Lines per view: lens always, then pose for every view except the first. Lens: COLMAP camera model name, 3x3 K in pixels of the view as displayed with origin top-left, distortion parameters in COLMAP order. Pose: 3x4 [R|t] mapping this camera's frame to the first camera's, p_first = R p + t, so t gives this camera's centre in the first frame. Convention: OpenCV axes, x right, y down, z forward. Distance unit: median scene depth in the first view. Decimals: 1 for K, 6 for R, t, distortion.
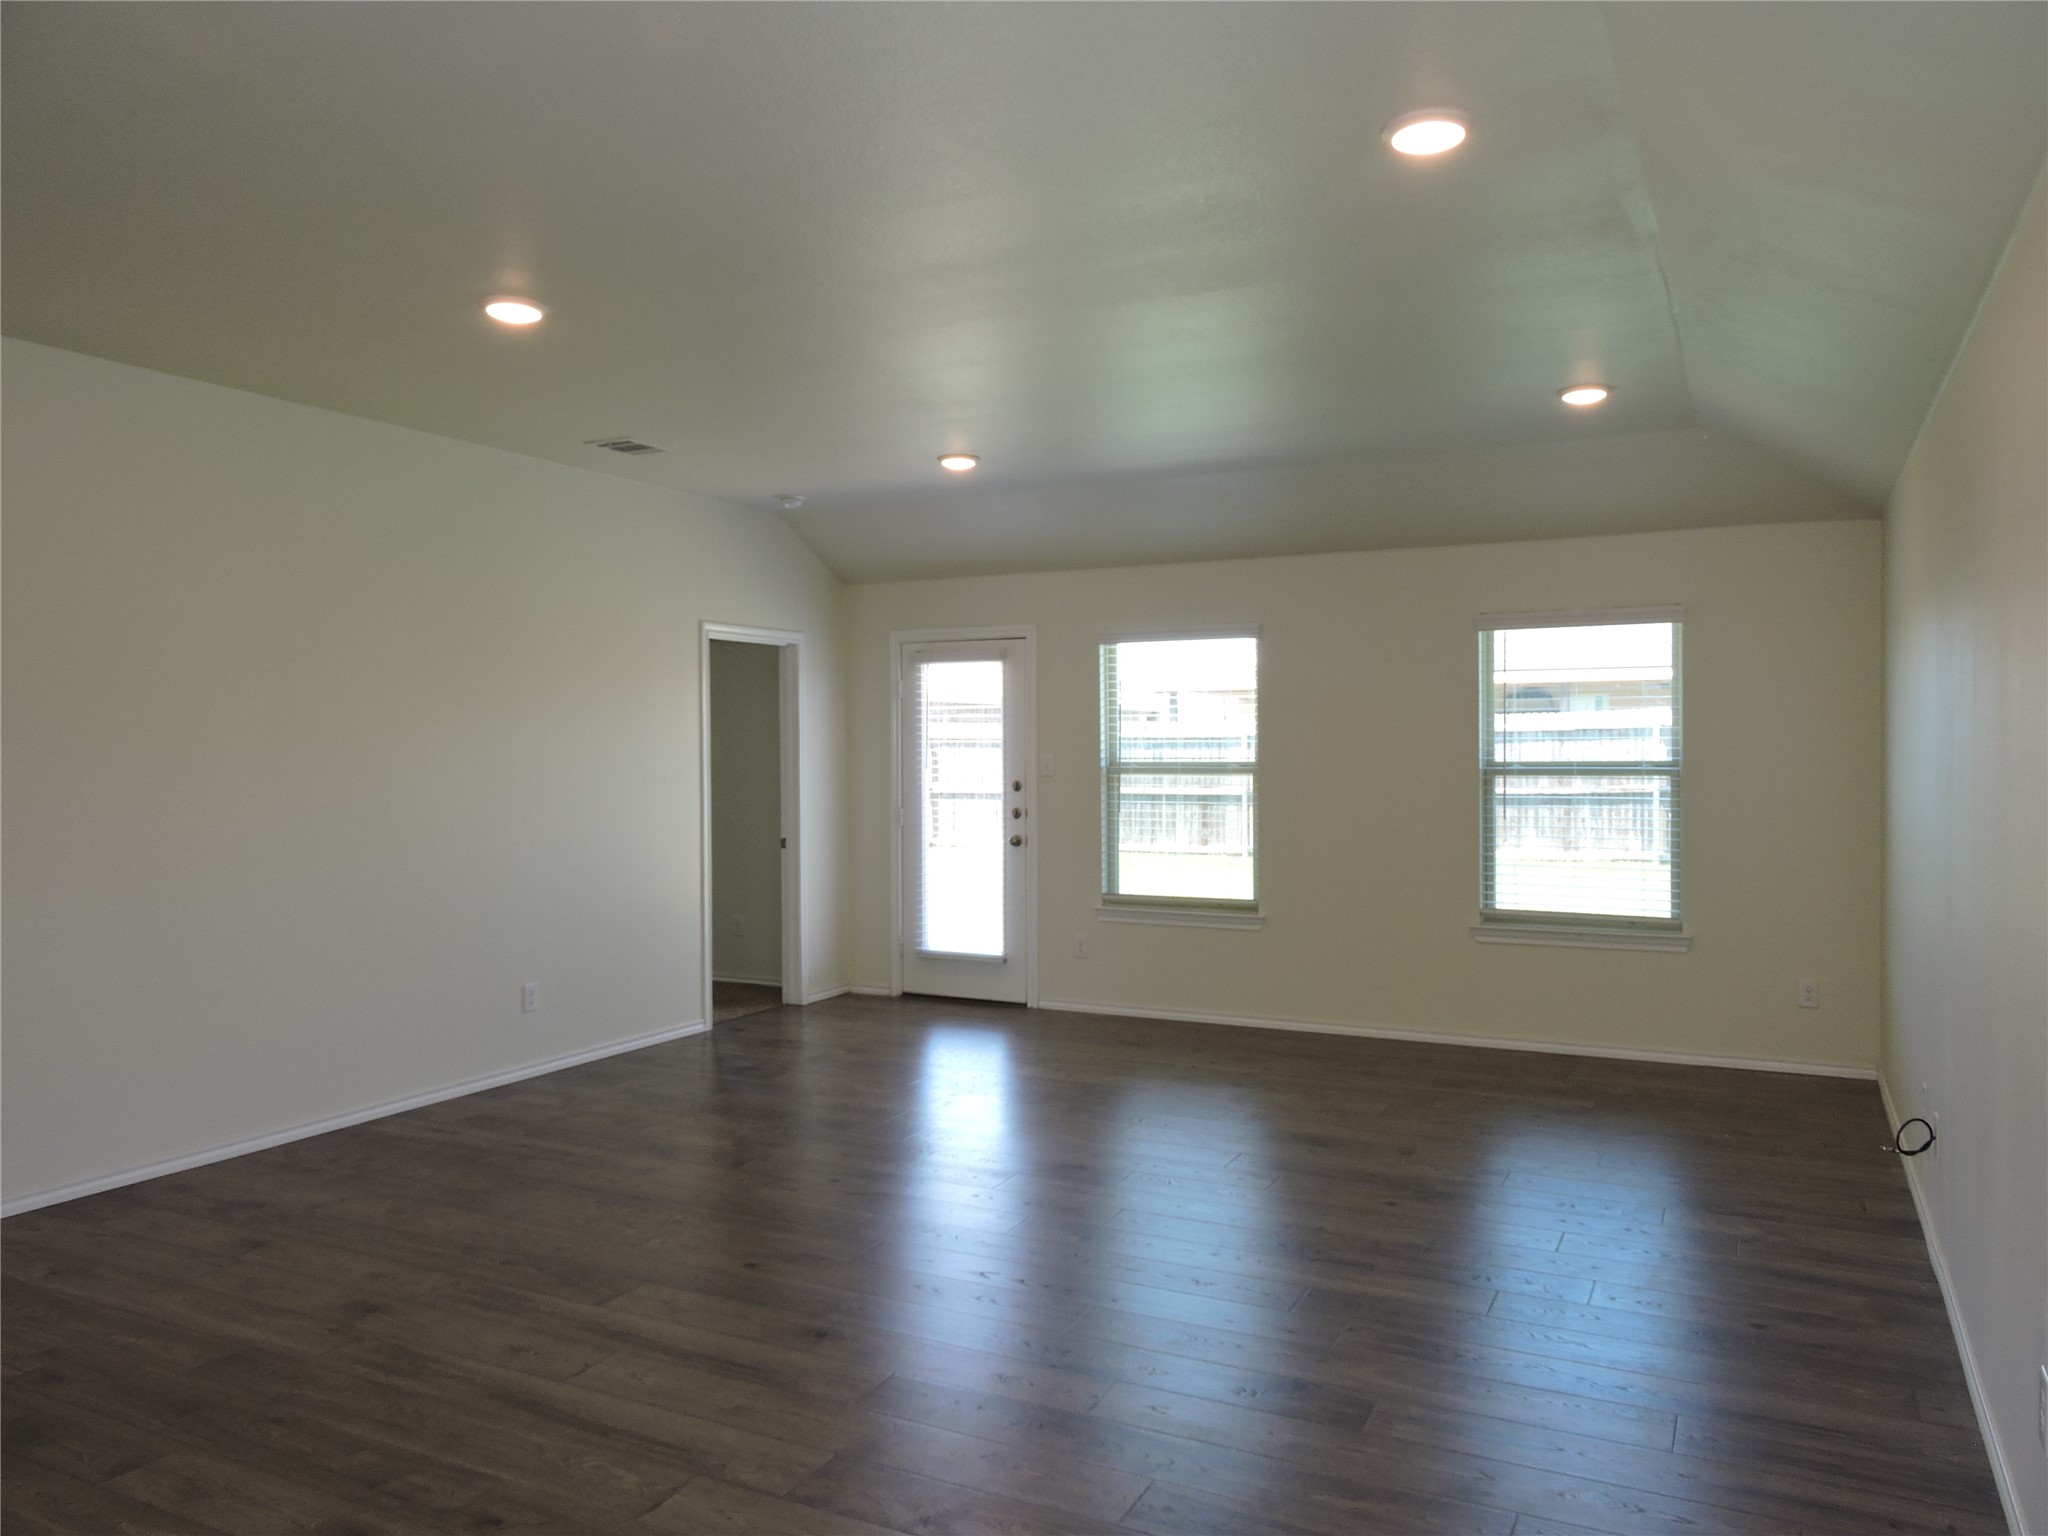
lens RADIAL K [[1455.5, 0, 1027.3], [0, 1455.5, 775.0], [0, 0, 1]] dist [-0.003387, -0.001703]
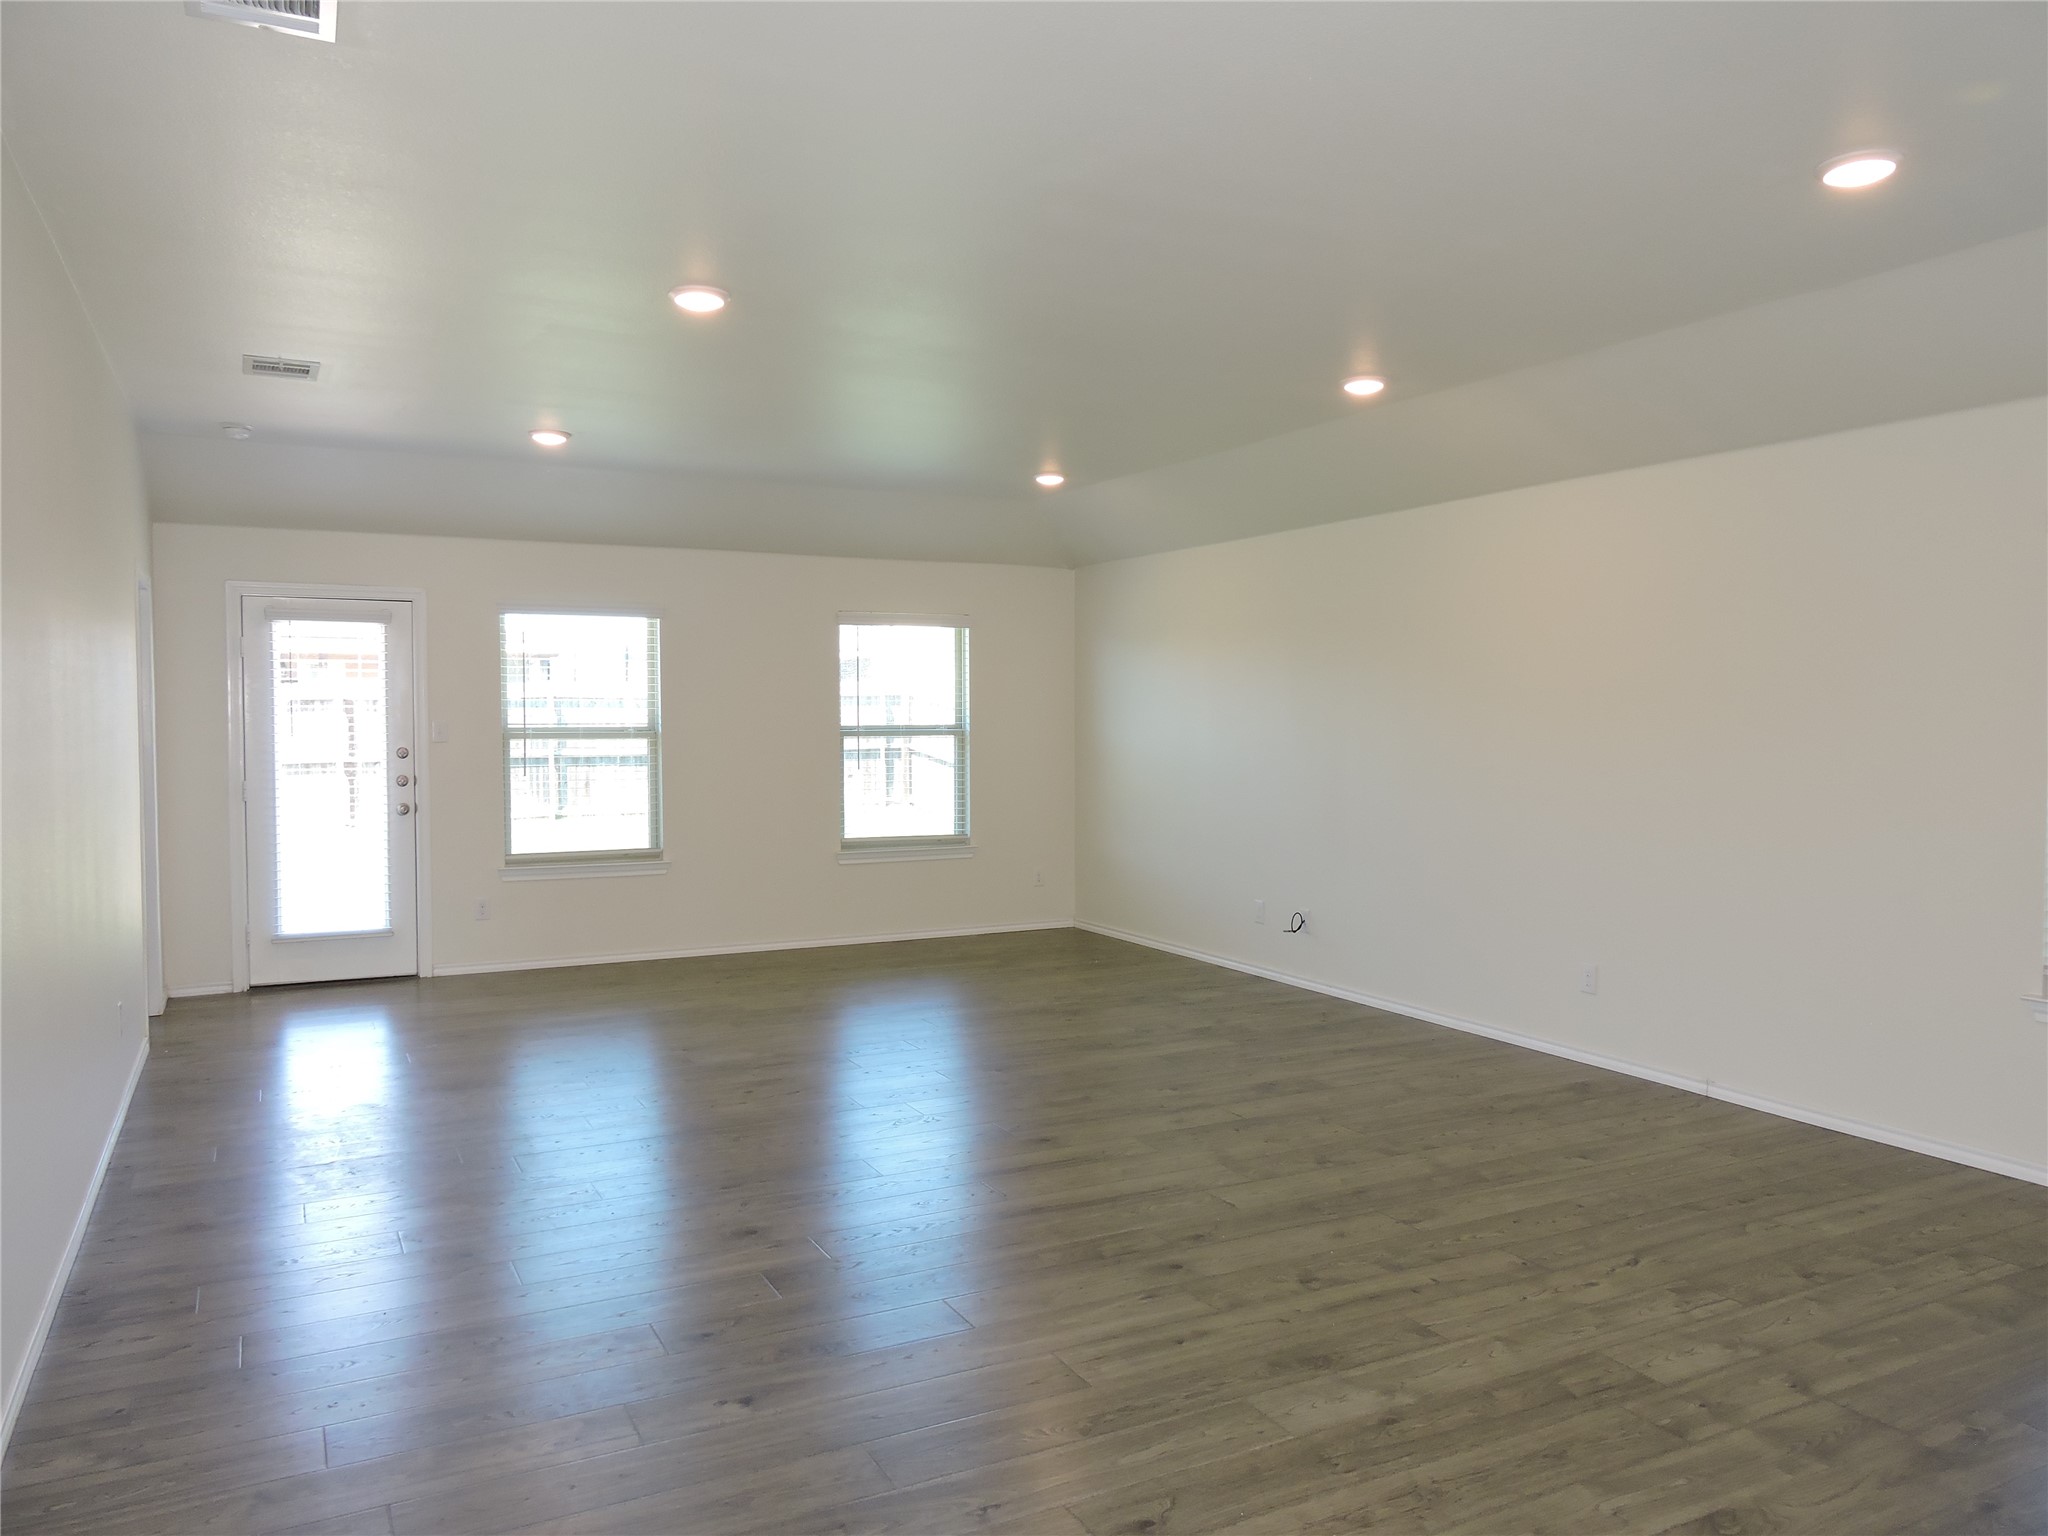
lens RADIAL K [[1480.2, 0, 1012.9], [0, 1480.2, 742.1], [0, 0, 1]] dist [0.000541, -0.000294]
pose [[0.585347, -0.014518, 0.810653, -0.584967], [0.013203, 0.999878, 0.008374, -0.002589], [-0.810675, 0.005802, 0.585467, 0.090482]]
